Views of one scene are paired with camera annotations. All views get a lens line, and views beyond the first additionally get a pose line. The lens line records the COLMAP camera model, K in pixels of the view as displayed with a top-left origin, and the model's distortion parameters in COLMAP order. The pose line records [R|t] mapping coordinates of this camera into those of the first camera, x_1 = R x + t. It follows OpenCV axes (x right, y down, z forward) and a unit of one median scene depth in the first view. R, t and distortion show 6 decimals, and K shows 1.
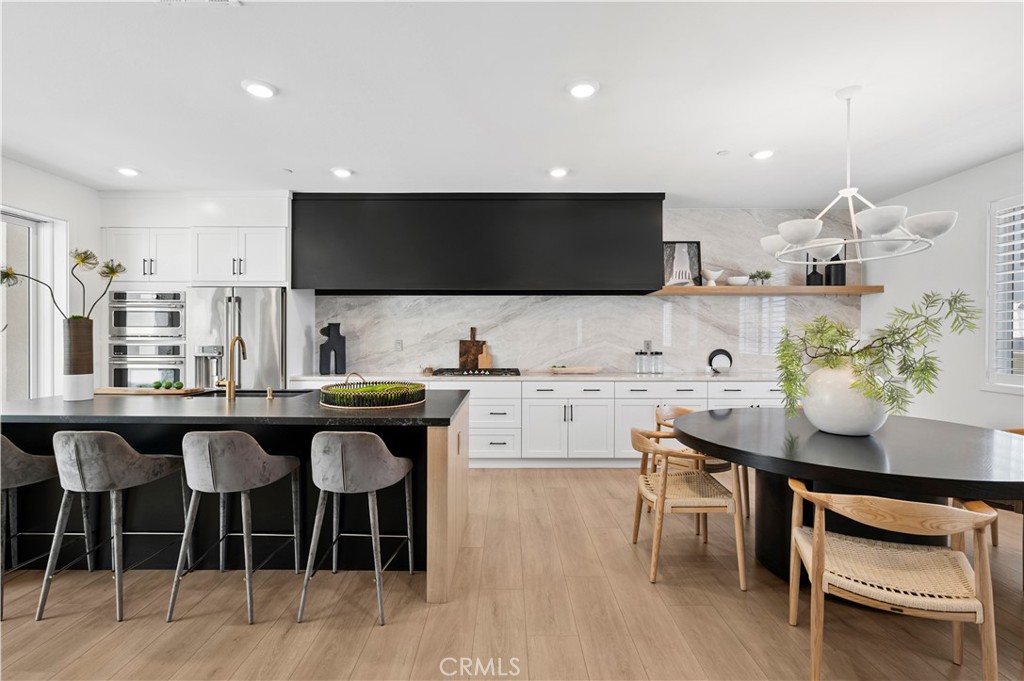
lens RADIAL K [[476.2, 0, 506.0], [0, 476.2, 343.7], [0, 0, 1]] dist [0.000391, -0.000106]
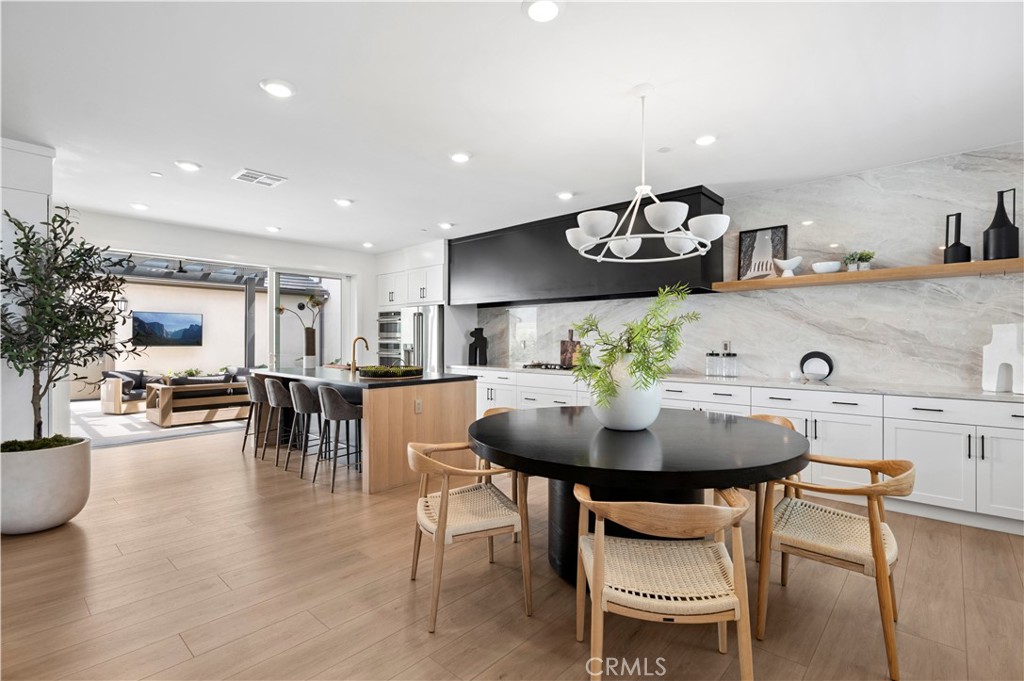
lens RADIAL K [[476.2, 0, 512.5], [0, 476.2, 344.1], [0, 0, 1]] dist [0.000391, -0.000106]
pose [[0.744026, 0.004843, -0.668133, 0.613288], [-0.009548, 0.999949, -0.003384, 0.006744], [0.668082, 0.008897, 0.744034, 0.036705]]
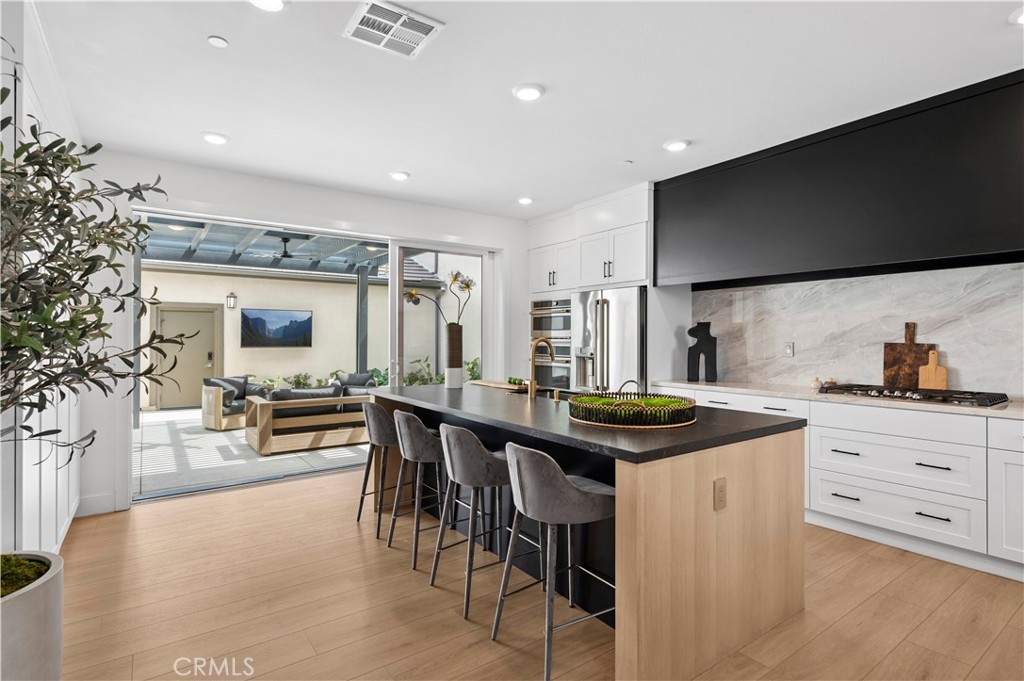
lens RADIAL K [[507.3, 0, 510.0], [0, 507.3, 337.1], [0, 0, 1]] dist [0.002686, -0.001294]
pose [[0.585185, -0.004129, -0.810889, 0.169229], [-0.009070, 0.999891, -0.011636, -0.002427], [0.810849, 0.014164, 0.585084, 0.177008]]
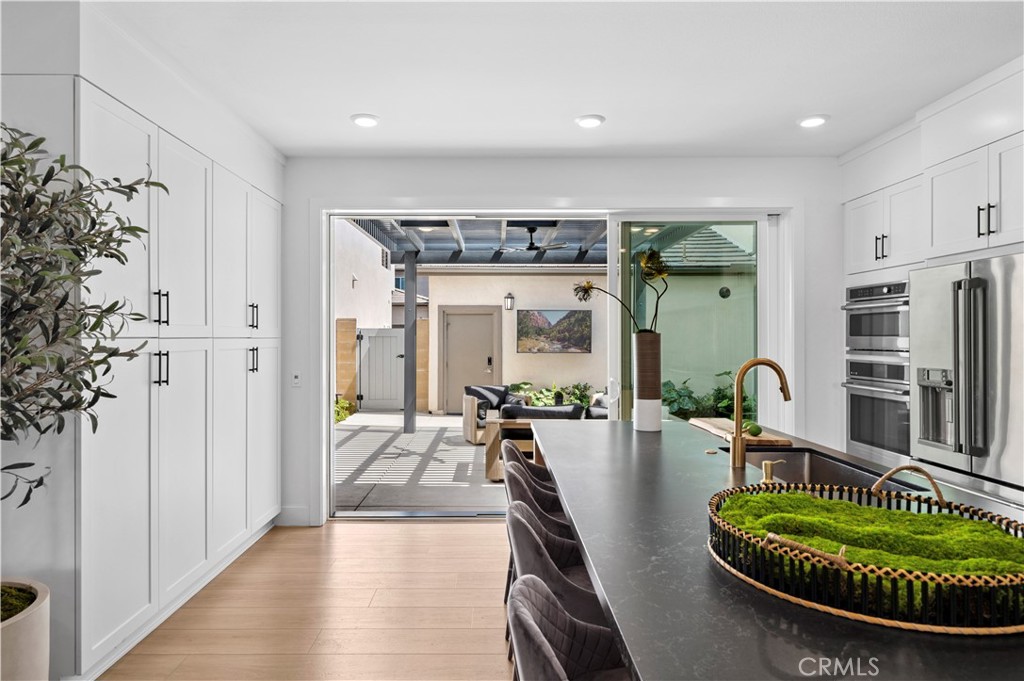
lens RADIAL K [[599.2, 0, 492.9], [0, 599.2, 335.3], [0, 0, 1]] dist [-0.001835, 0.002773]
pose [[0.003869, -0.007906, -0.999961, 0.084394], [-0.013457, 0.999878, -0.007958, -0.019721], [0.999902, 0.013487, 0.003762, 0.402397]]
